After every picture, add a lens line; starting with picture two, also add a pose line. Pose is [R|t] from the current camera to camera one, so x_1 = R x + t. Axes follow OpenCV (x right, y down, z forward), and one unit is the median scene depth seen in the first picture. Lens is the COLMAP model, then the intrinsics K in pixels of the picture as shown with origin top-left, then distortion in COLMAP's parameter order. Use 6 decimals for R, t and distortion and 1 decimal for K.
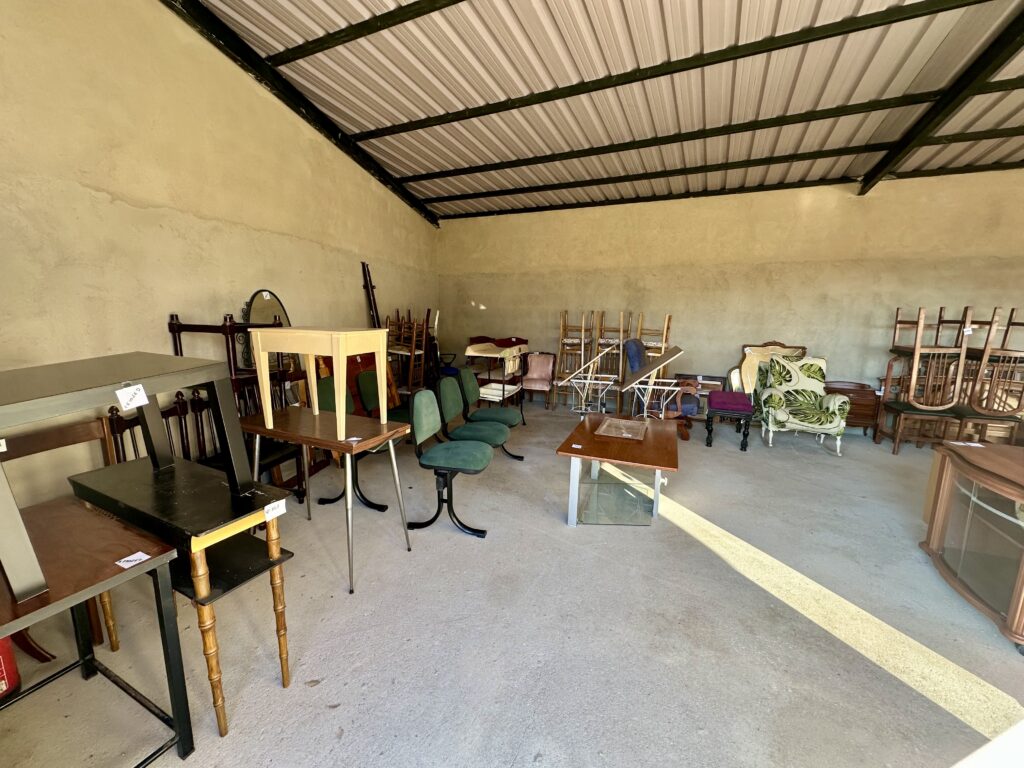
lens RADIAL K [[411.1, 0, 514.5], [0, 411.1, 384.2], [0, 0, 1]] dist [0.000059, 0.000511]
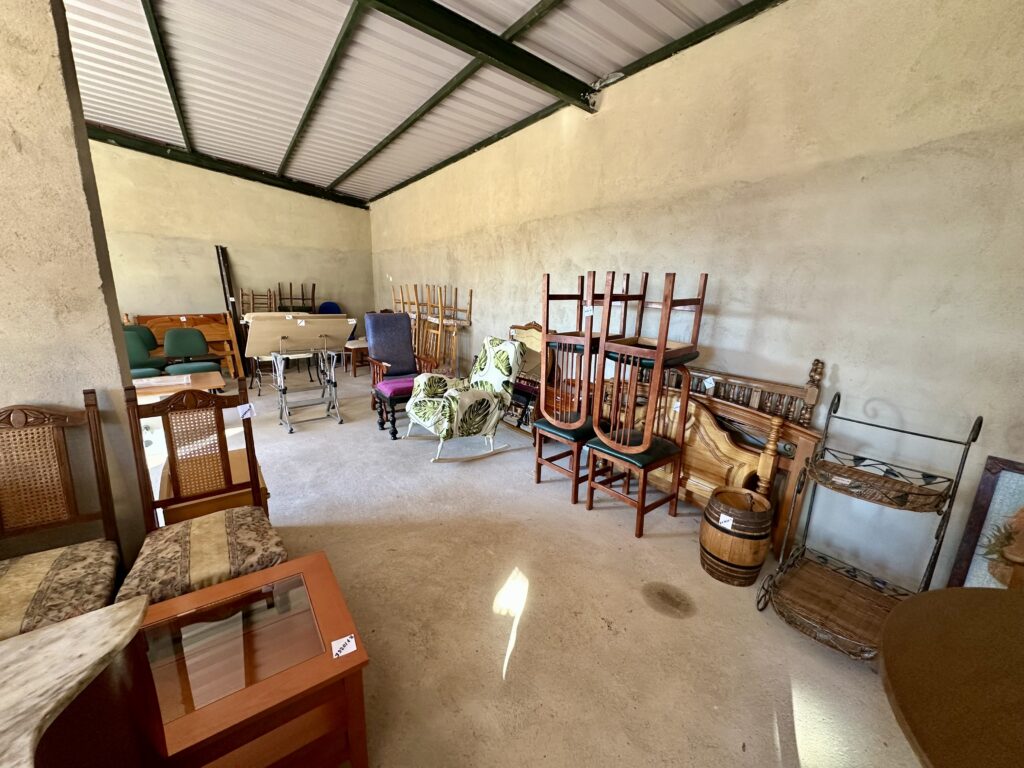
lens RADIAL K [[411.1, 0, 506.0], [0, 411.1, 383.1], [0, 0, 1]] dist [0.000059, 0.000511]
pose [[0.854699, 0.120953, -0.504836, 1.170890], [-0.100243, 0.992629, 0.068108, -0.043486], [0.509353, -0.007605, 0.860524, 0.345026]]
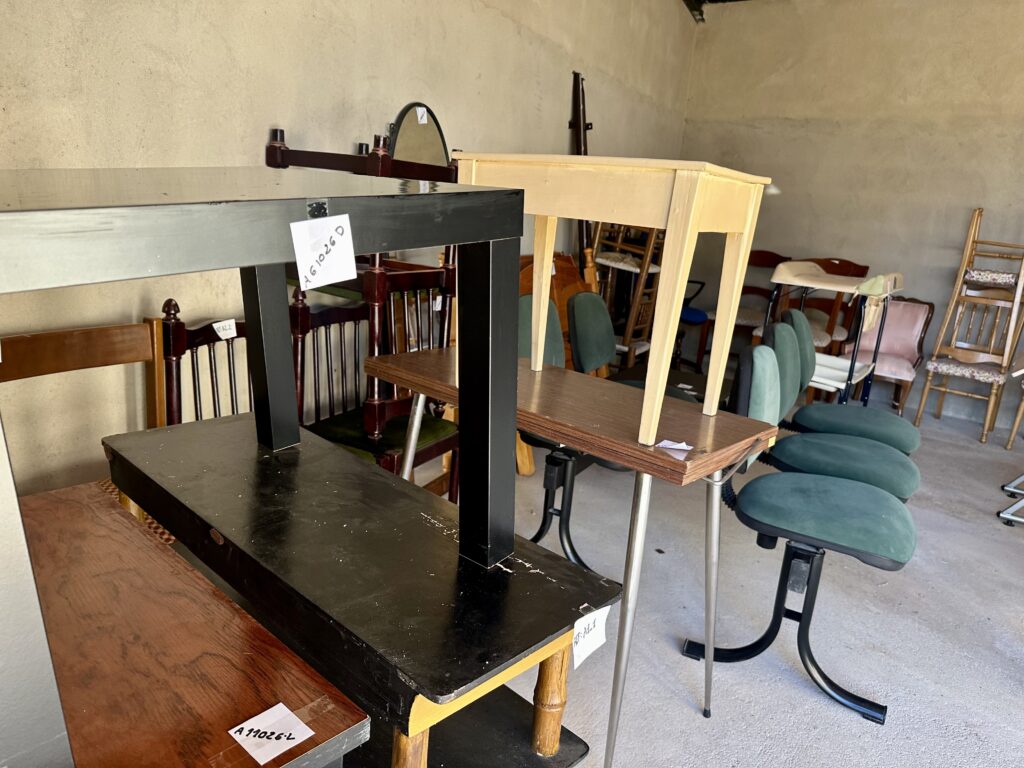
lens RADIAL K [[729.5, 0, 514.1], [0, 729.5, 385.5], [0, 0, 1]] dist [0.012082, -0.020197]
pose [[0.954890, 0.137953, -0.262971, -0.166317], [-0.122805, 0.989722, 0.073279, 0.019897], [0.270377, -0.037679, 0.962017, 0.130626]]
